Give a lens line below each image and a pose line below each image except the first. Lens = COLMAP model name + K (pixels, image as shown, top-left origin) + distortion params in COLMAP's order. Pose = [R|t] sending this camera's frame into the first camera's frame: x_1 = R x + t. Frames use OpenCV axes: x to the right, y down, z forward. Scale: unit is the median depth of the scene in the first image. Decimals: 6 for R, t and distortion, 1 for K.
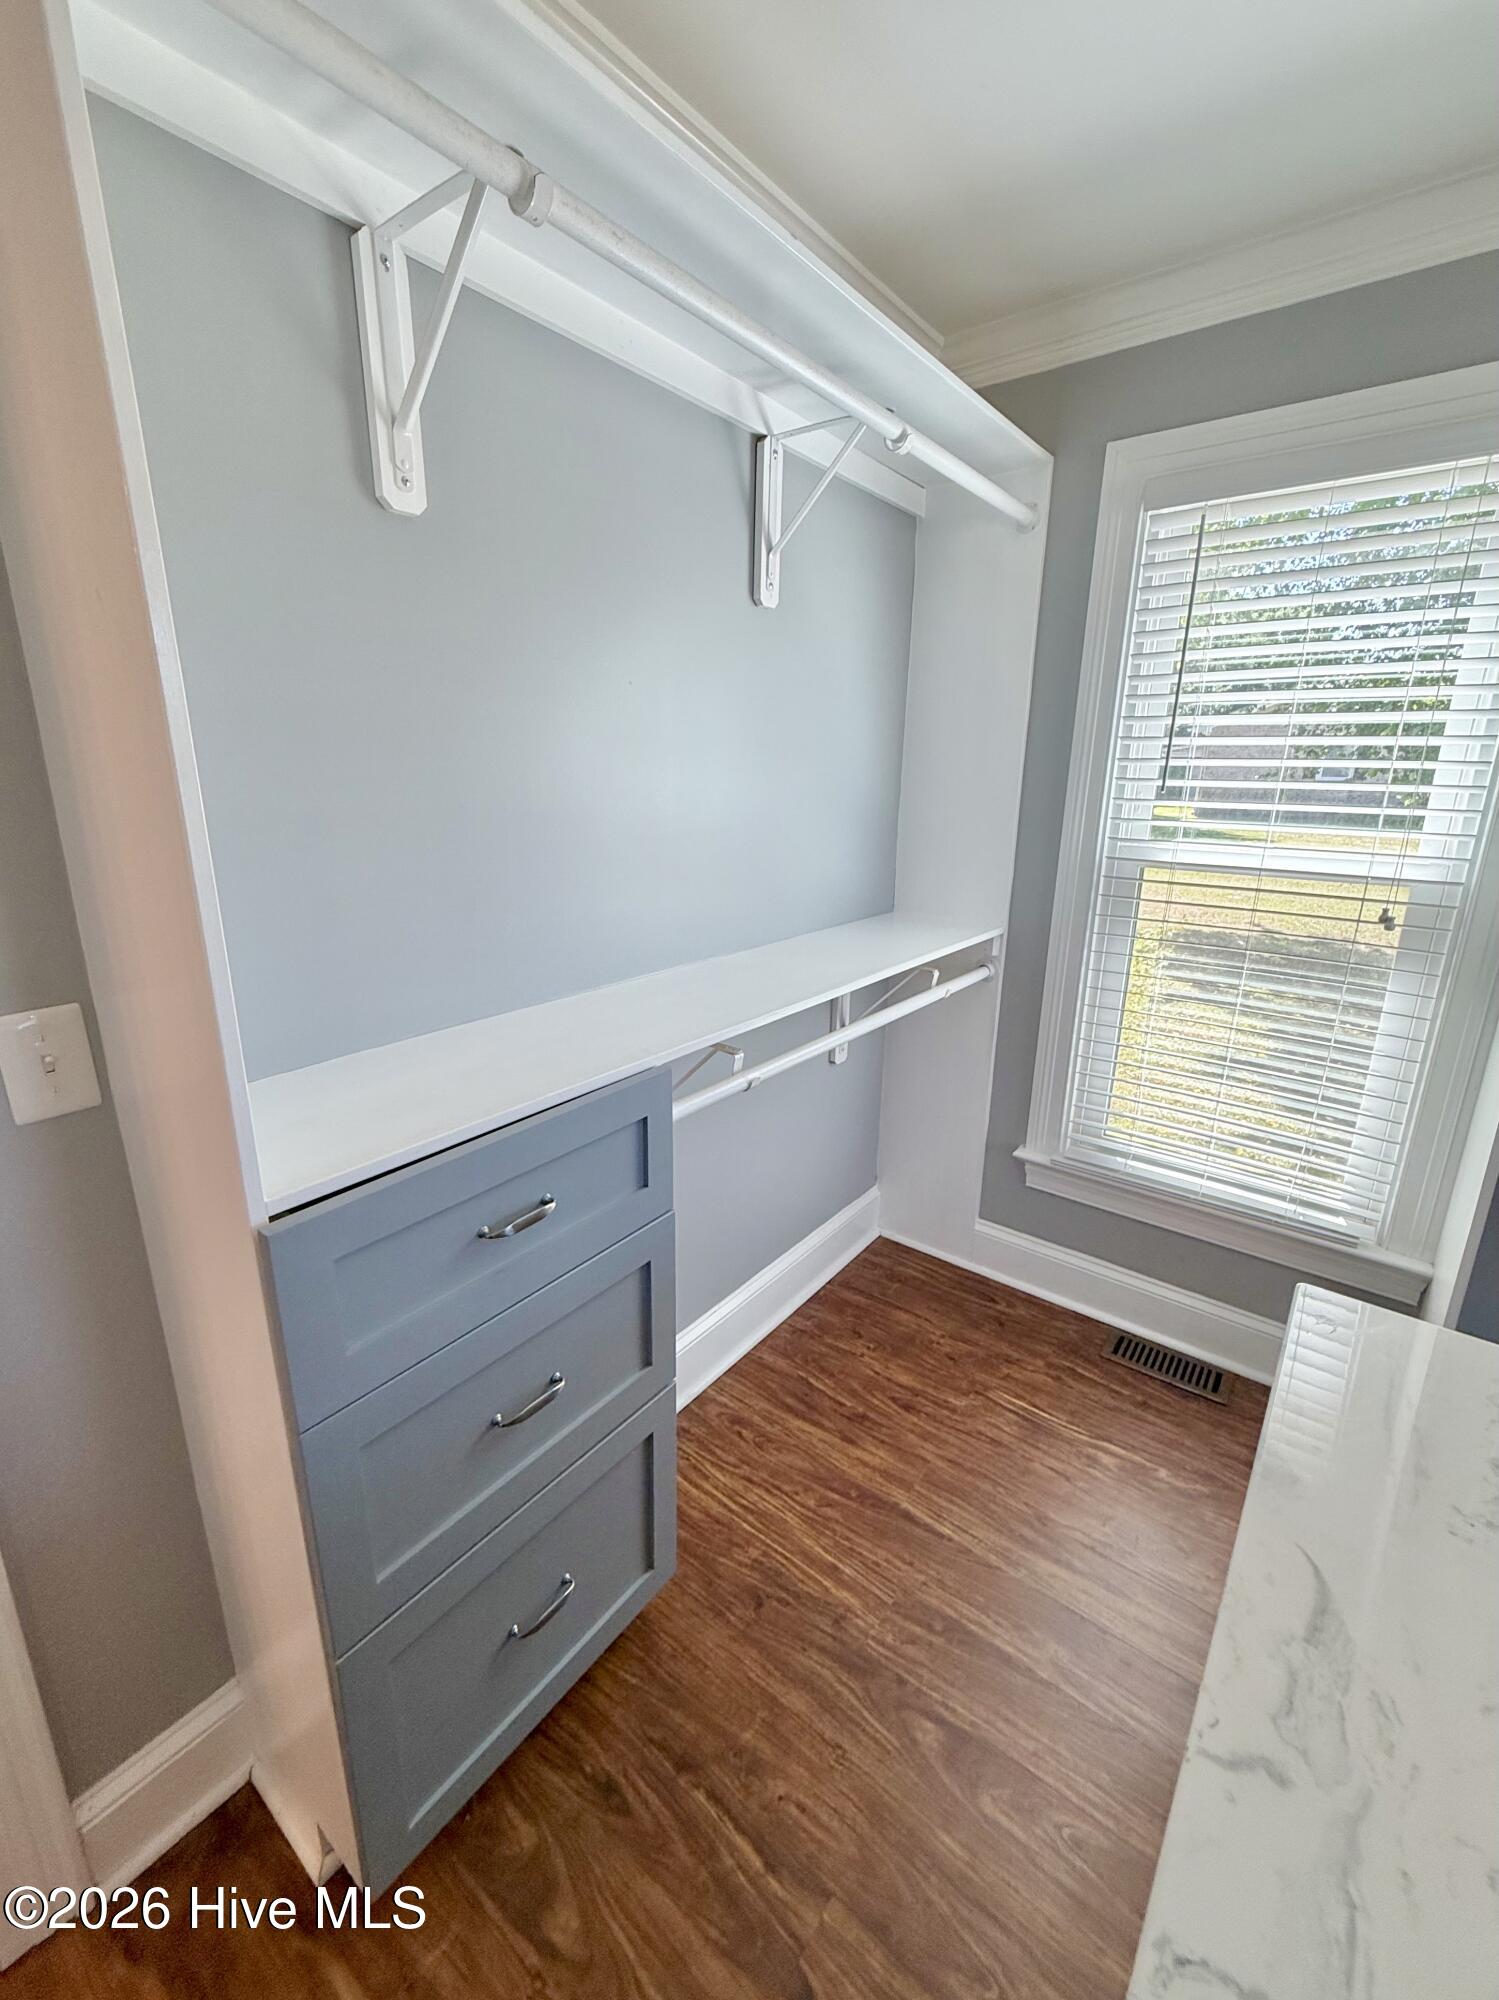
lens RADIAL K [[831.9, 0, 749.5], [0, 831.9, 1000.0], [0, 0, 1]] dist [0.000690, -0.000708]
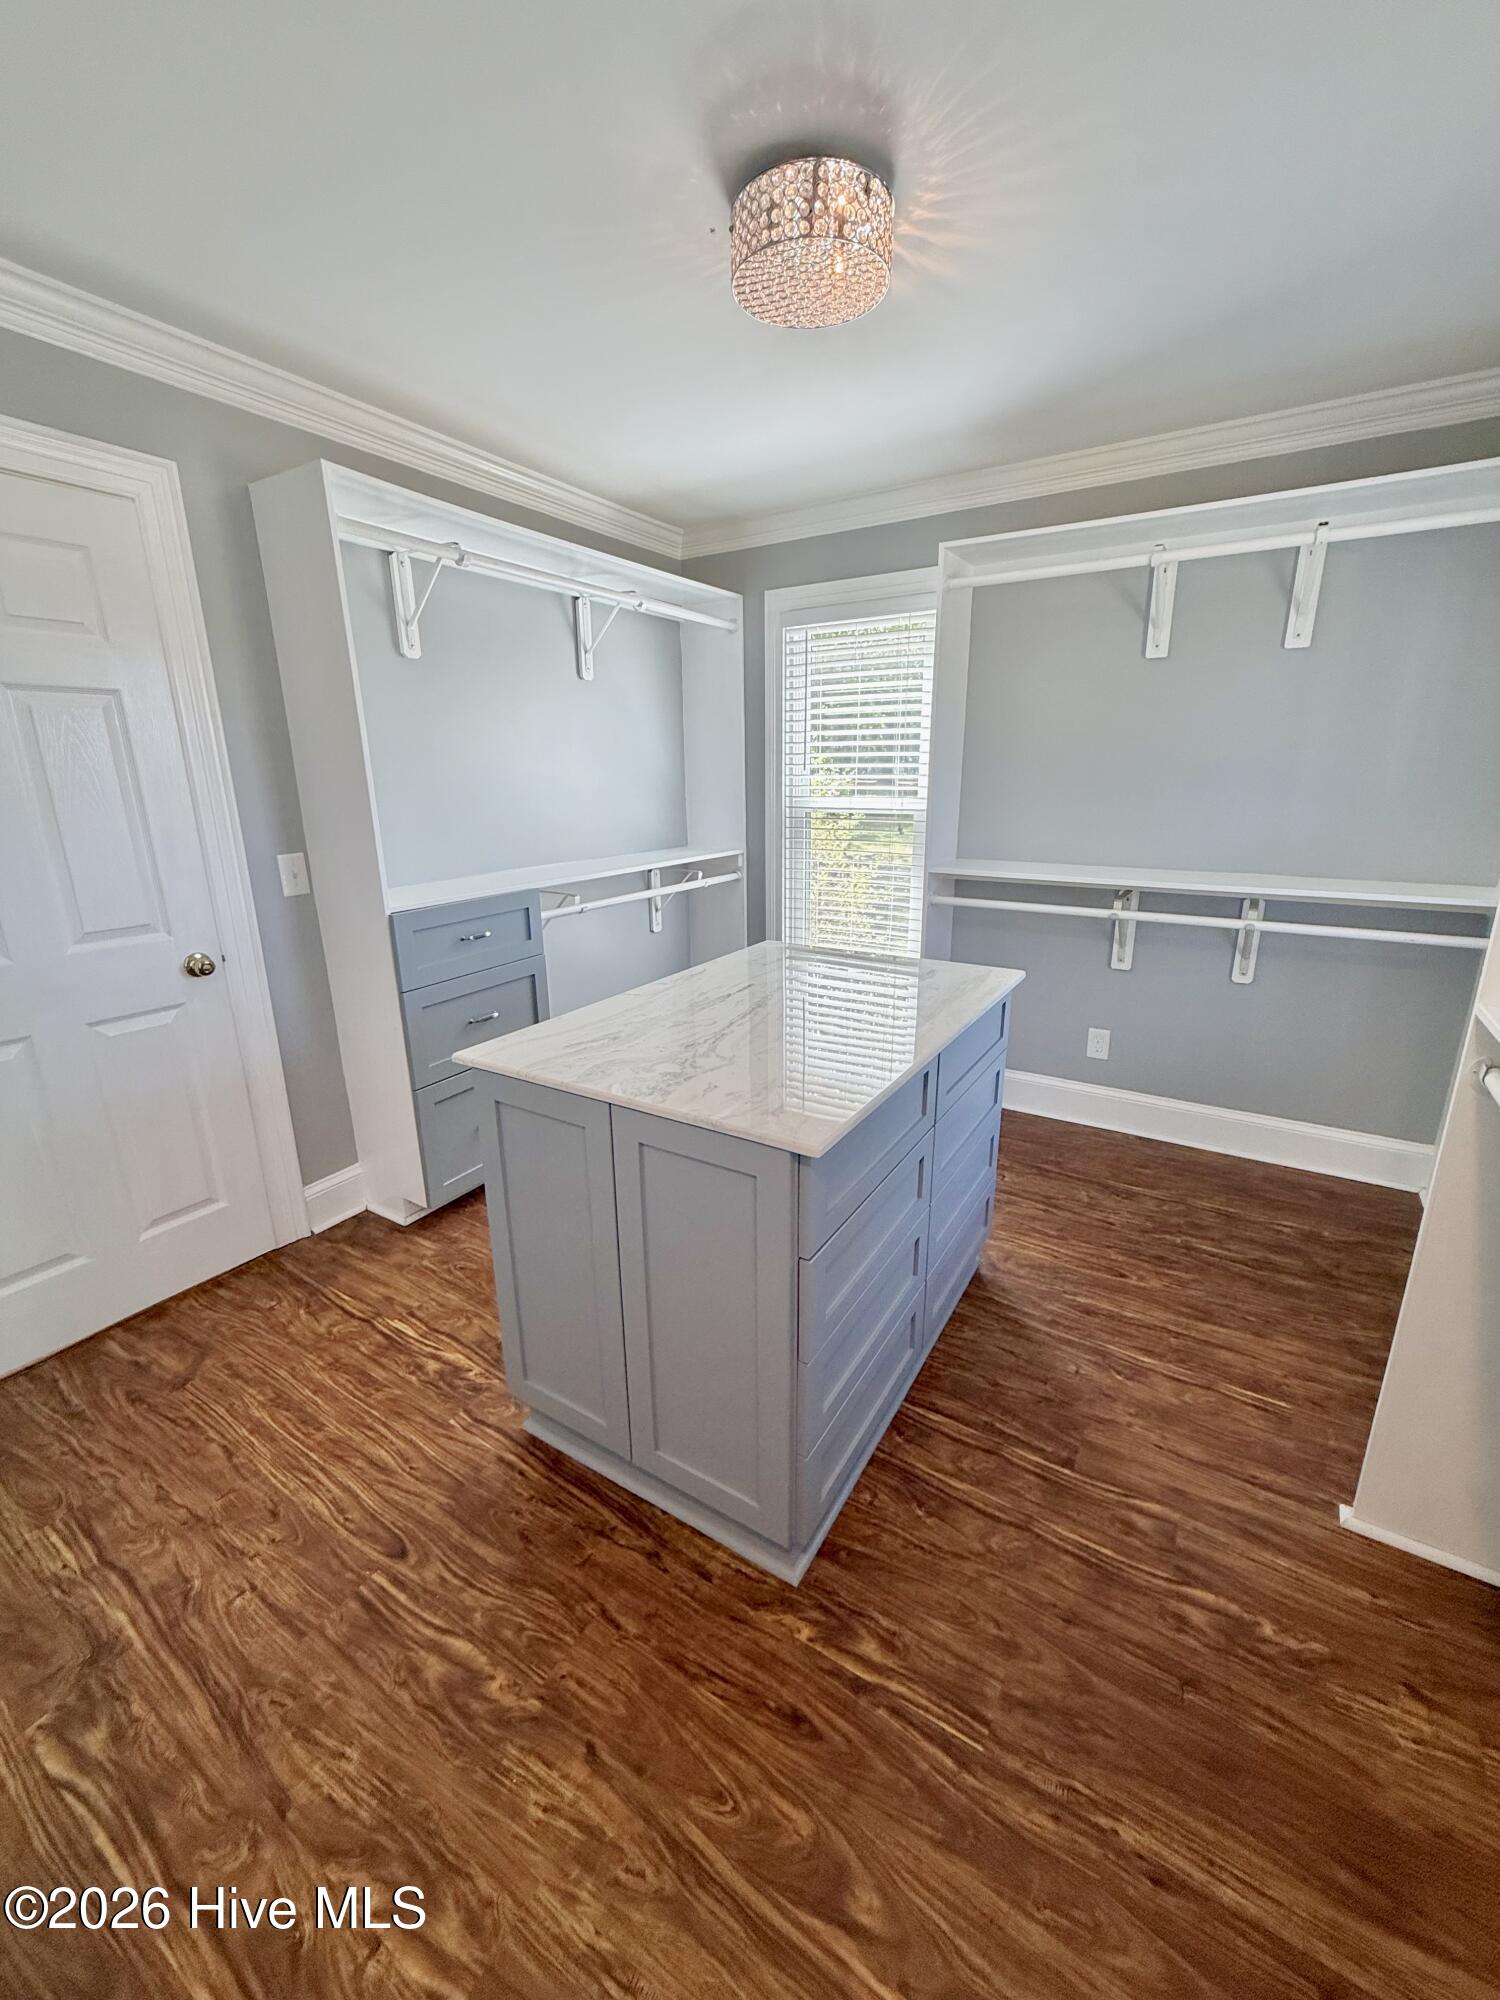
lens RADIAL K [[799.0, 0, 765.0], [0, 799.0, 995.8], [0, 0, 1]] dist [-0.001077, 0.000068]
pose [[0.993268, -0.051530, 0.103751, 0.205980], [0.051195, 0.998671, 0.005884, 0.285064], [-0.103916, -0.000533, 0.994586, -0.929135]]
